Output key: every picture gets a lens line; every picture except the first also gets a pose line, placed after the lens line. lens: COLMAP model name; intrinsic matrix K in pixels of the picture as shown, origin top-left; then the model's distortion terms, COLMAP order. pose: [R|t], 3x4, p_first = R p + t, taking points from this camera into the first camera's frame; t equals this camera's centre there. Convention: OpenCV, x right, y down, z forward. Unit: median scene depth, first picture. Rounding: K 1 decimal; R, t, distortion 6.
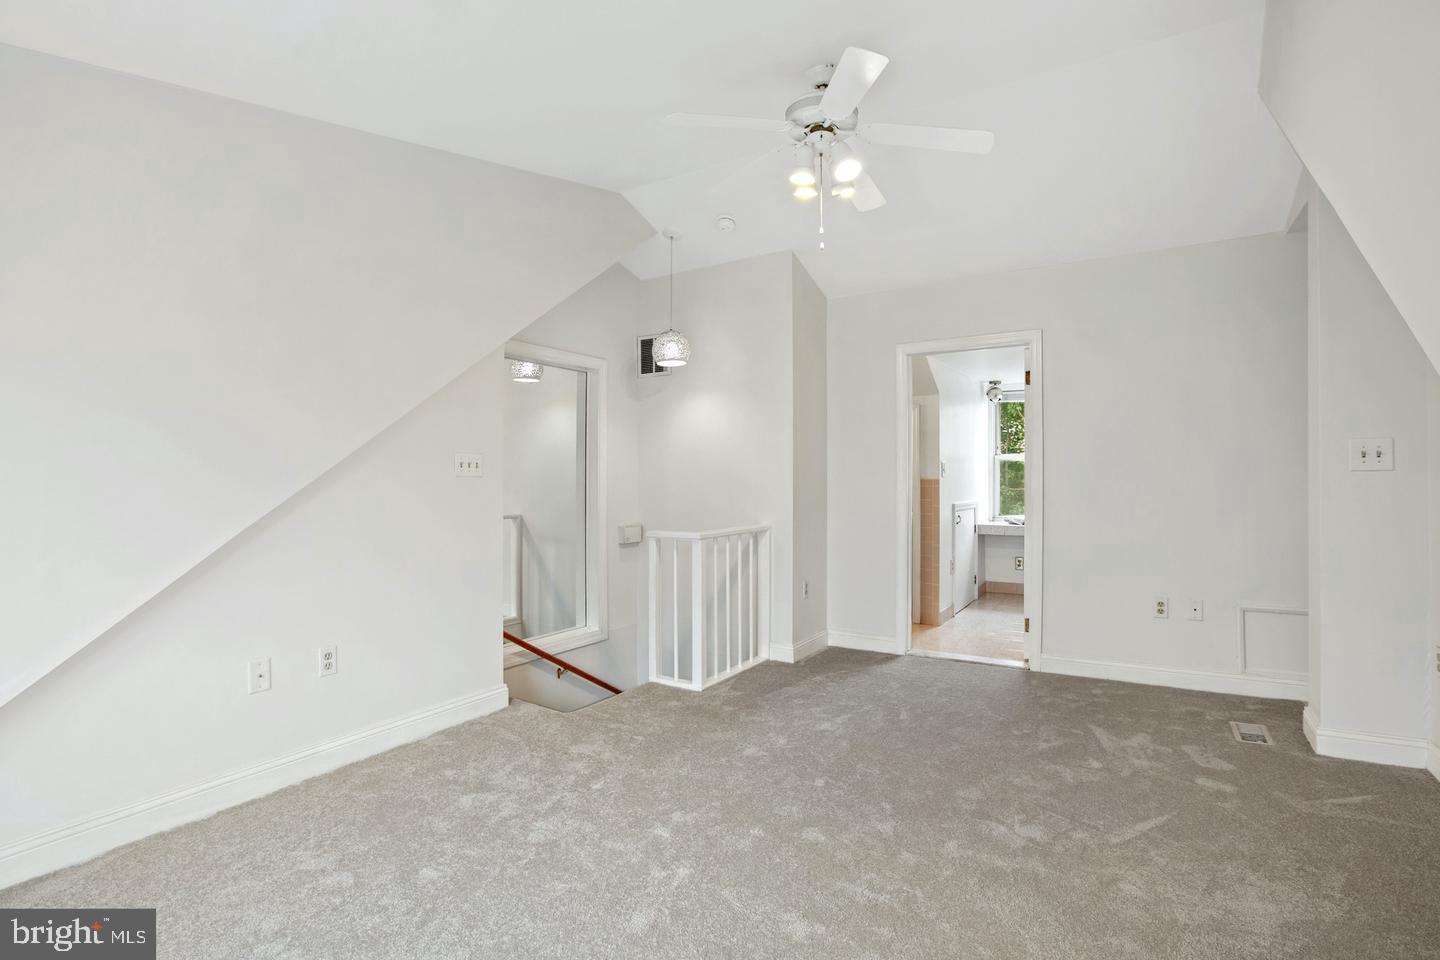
lens RADIAL K [[688.0, 0, 720.0], [0, 688.0, 480.0], [0, 0, 1]] dist [-0.027523, 0.000507]
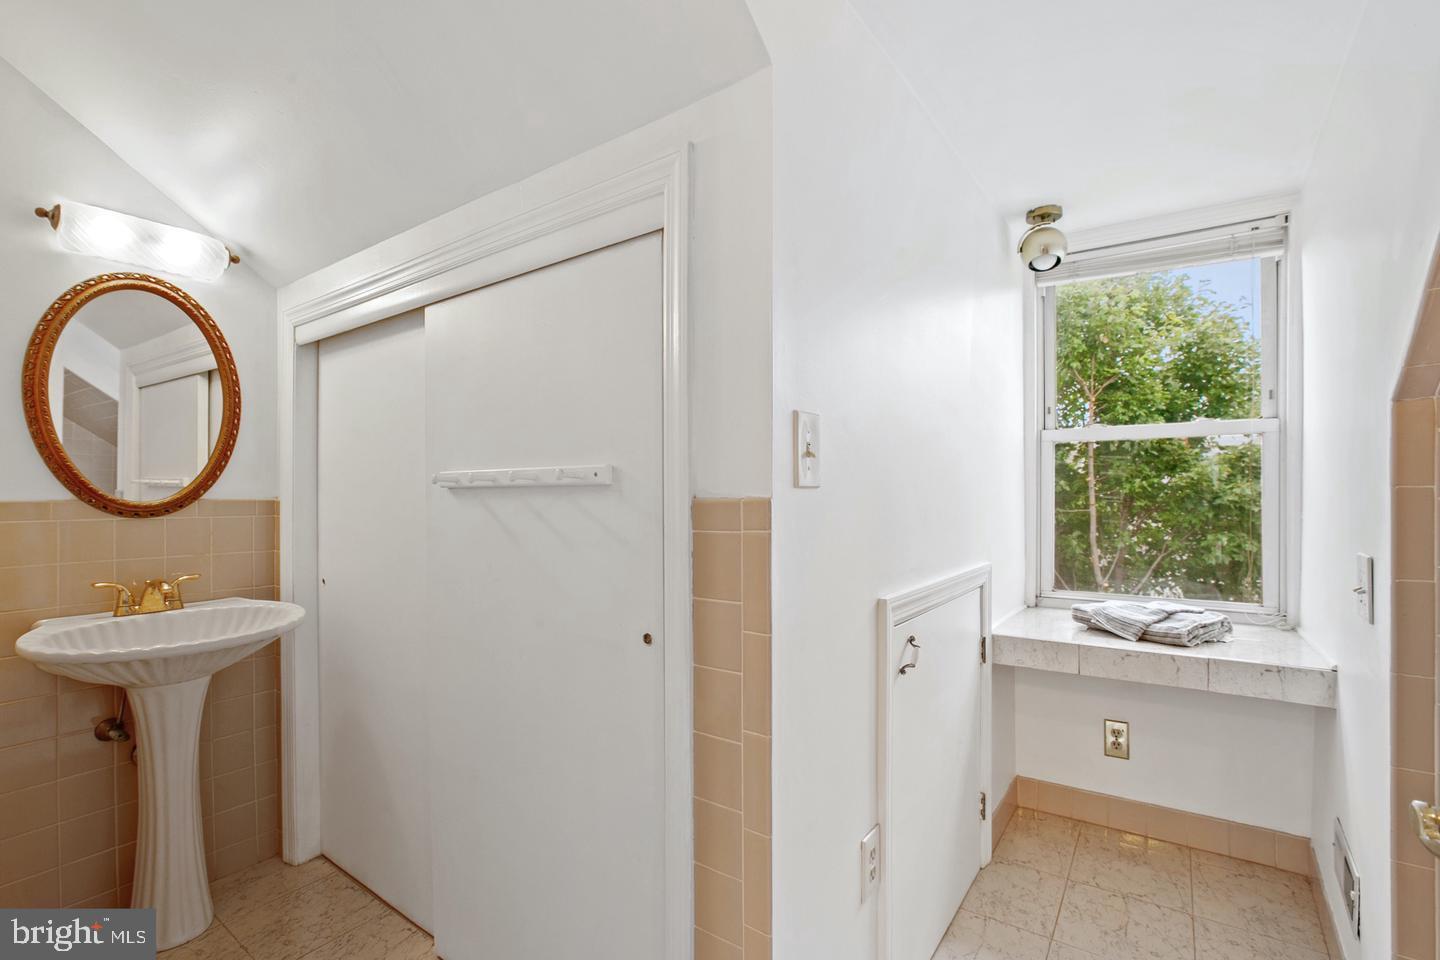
lens RADIAL K [[662.9, 0, 720.0], [0, 662.9, 480.0], [0, 0, 1]] dist [-0.000289, 0.000118]
pose [[0.998600, 0.004046, -0.052743, 0.263685], [-0.004738, 0.999904, -0.013000, -0.003606], [0.052685, 0.013232, 0.998524, 0.677184]]
